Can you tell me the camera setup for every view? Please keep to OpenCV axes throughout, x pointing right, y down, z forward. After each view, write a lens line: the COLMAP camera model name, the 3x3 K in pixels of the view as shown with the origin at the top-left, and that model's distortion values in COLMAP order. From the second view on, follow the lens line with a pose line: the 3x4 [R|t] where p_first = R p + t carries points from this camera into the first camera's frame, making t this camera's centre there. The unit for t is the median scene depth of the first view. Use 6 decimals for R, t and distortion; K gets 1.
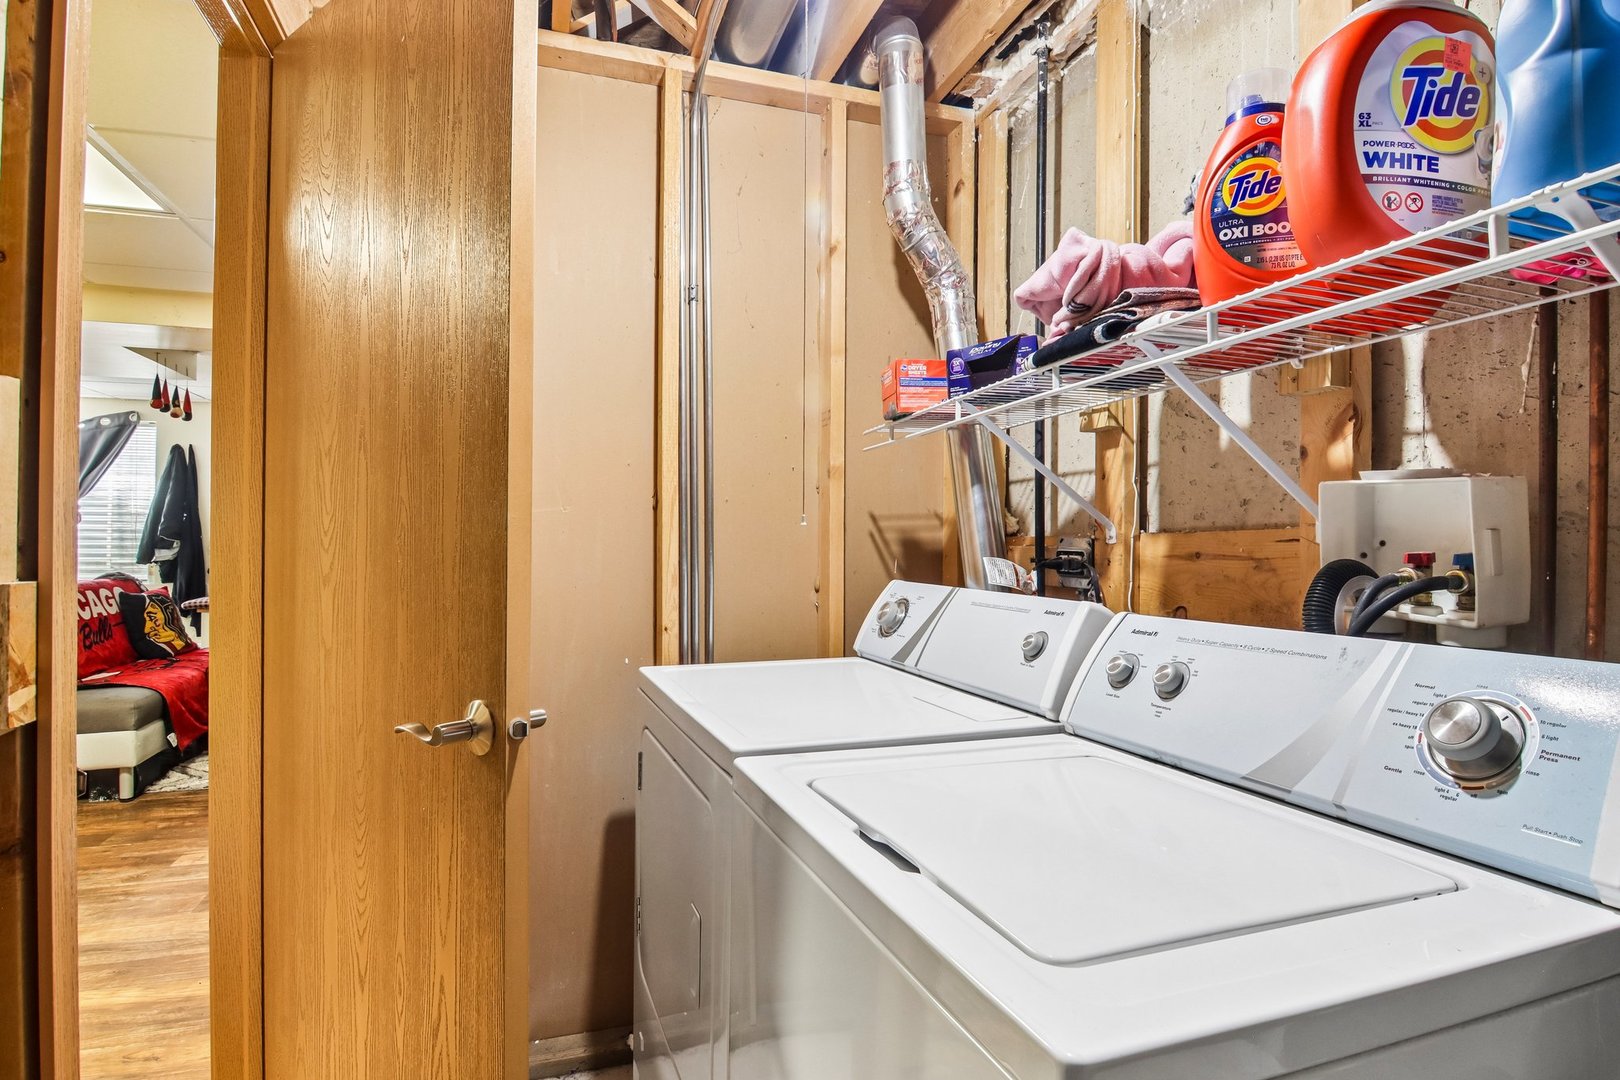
lens RADIAL K [[839.7, 0, 811.9], [0, 839.7, 530.3], [0, 0, 1]] dist [0.000501, -0.016043]
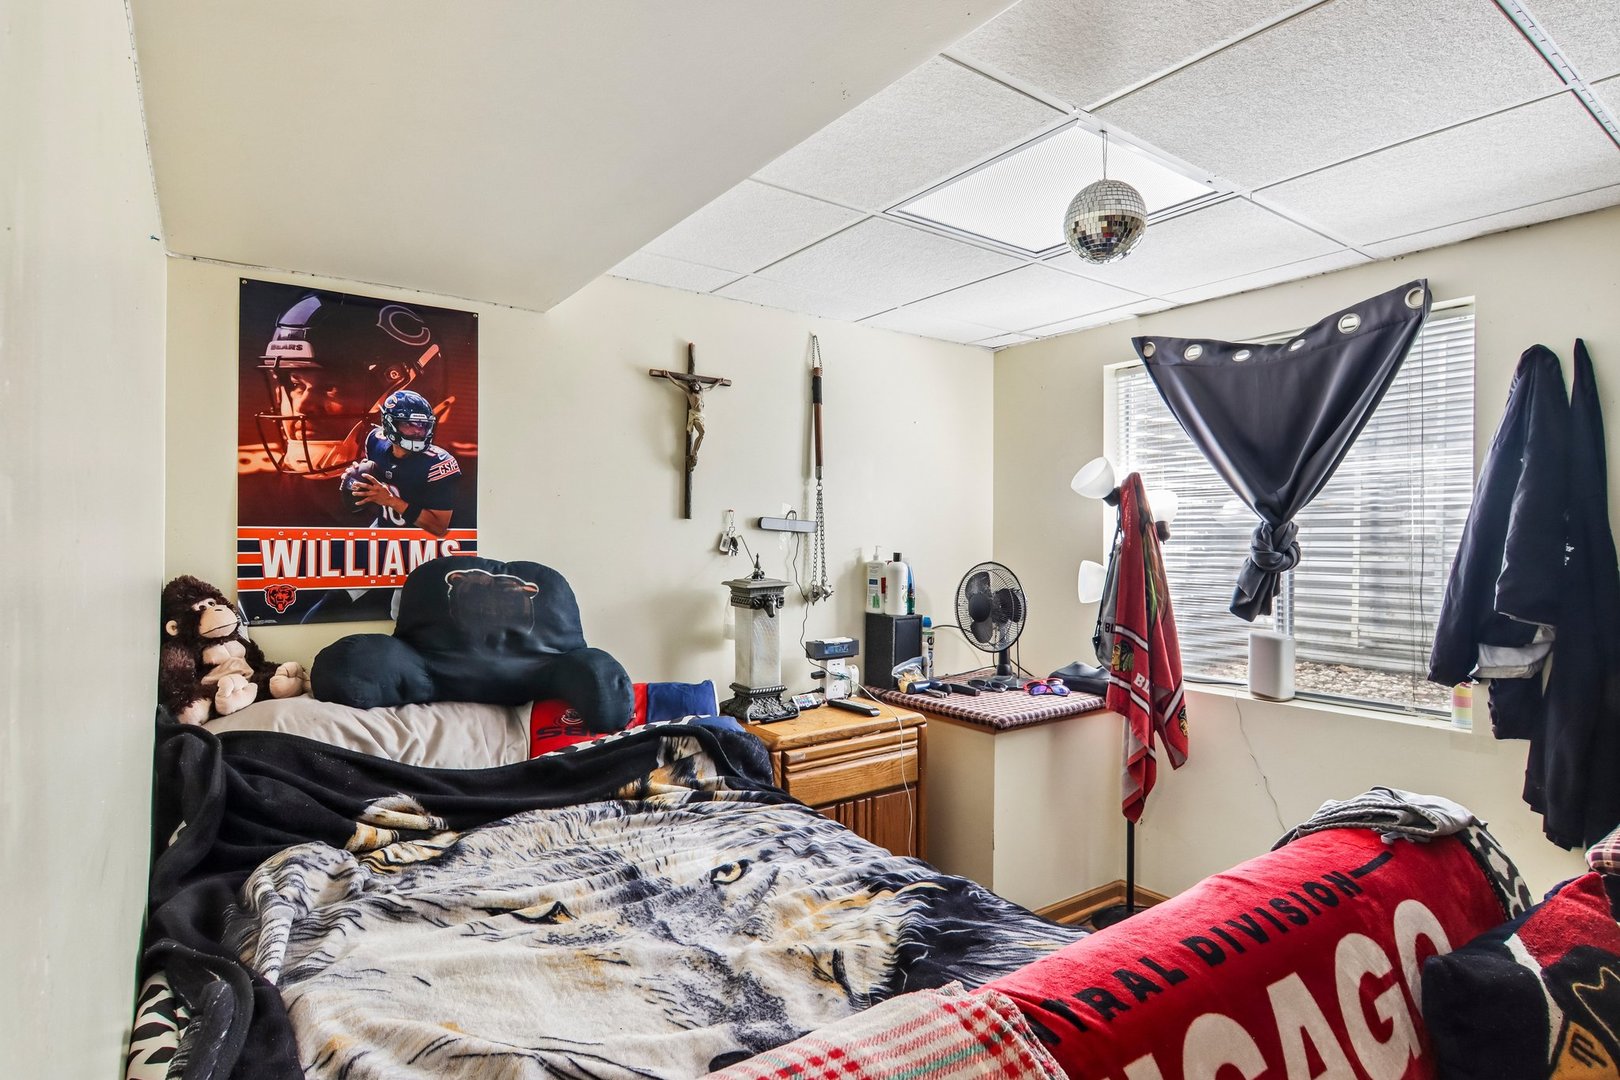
lens RADIAL K [[846.3, 0, 813.6], [0, 846.3, 548.0], [0, 0, 1]] dist [0.000893, -0.015212]
pose [[0.301981, 0.005690, -0.953297, -0.528057], [0.008793, 0.999923, 0.008754, -0.024303], [0.953274, -0.011026, 0.301907, 0.617941]]
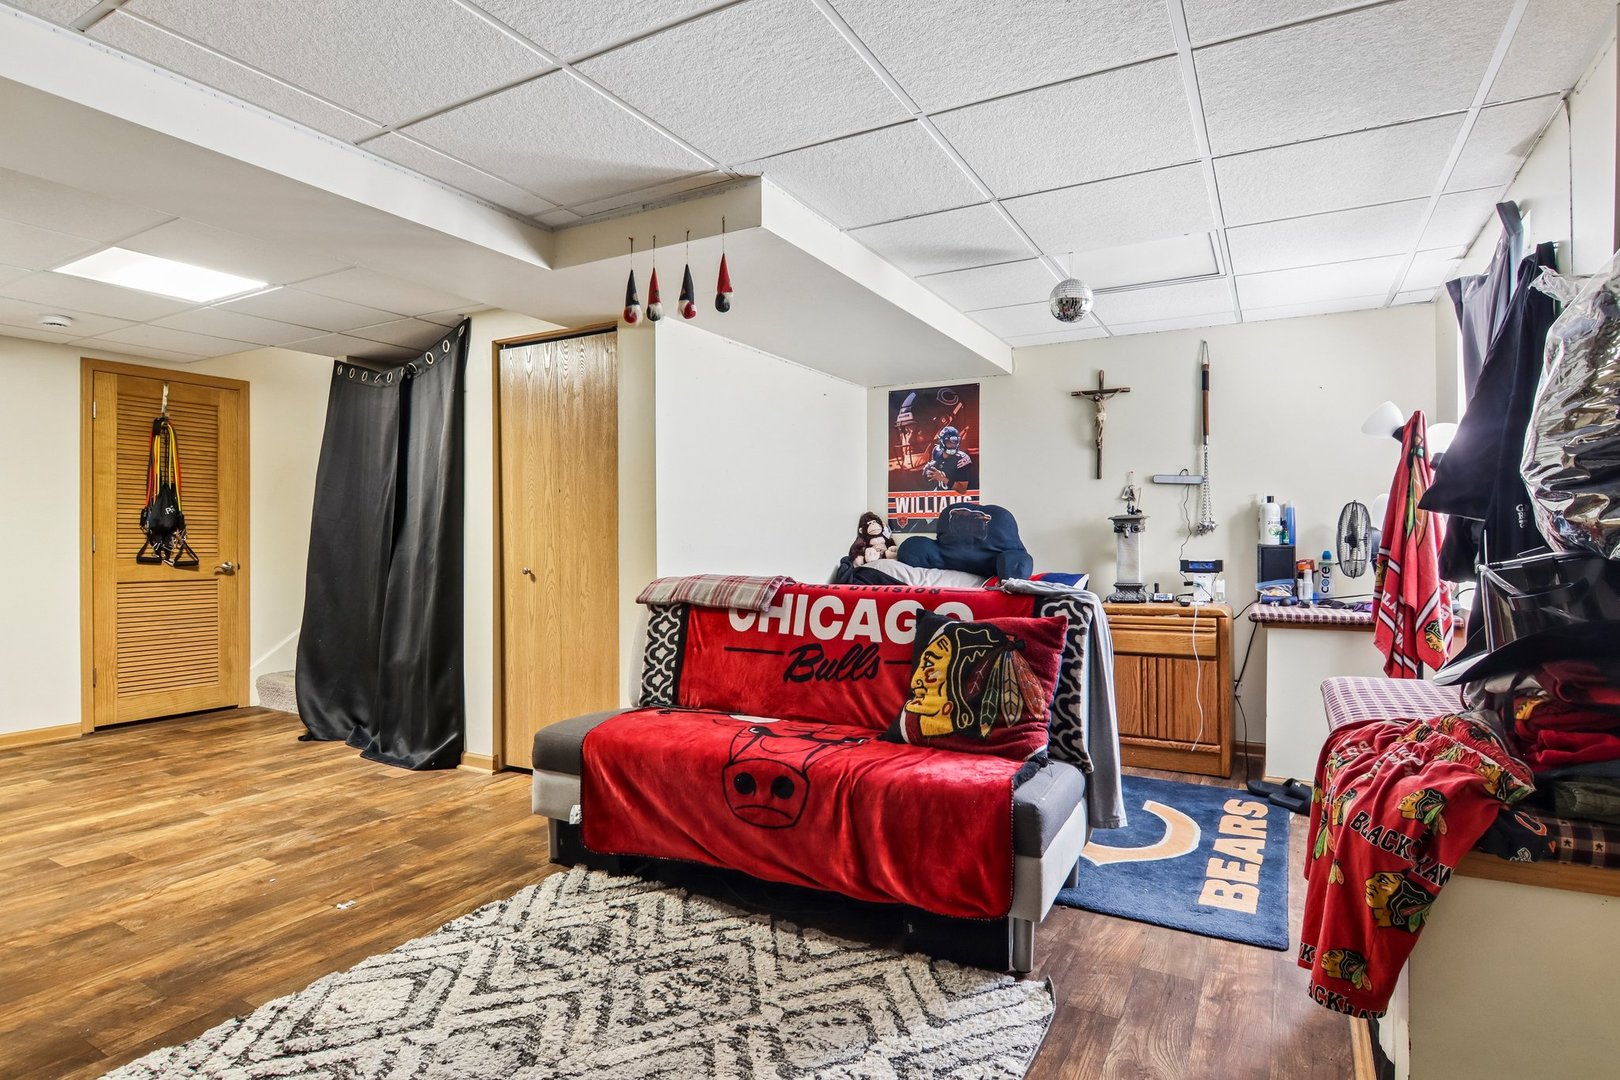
lens RADIAL K [[846.3, 0, 813.6], [0, 846.3, 548.0], [0, 0, 1]] dist [0.000893, -0.015212]
pose [[-0.737152, 0.000948, -0.675726, -0.294373], [0.003115, 0.999993, -0.001995, 0.025593], [0.675719, -0.003576, -0.737150, 1.077372]]
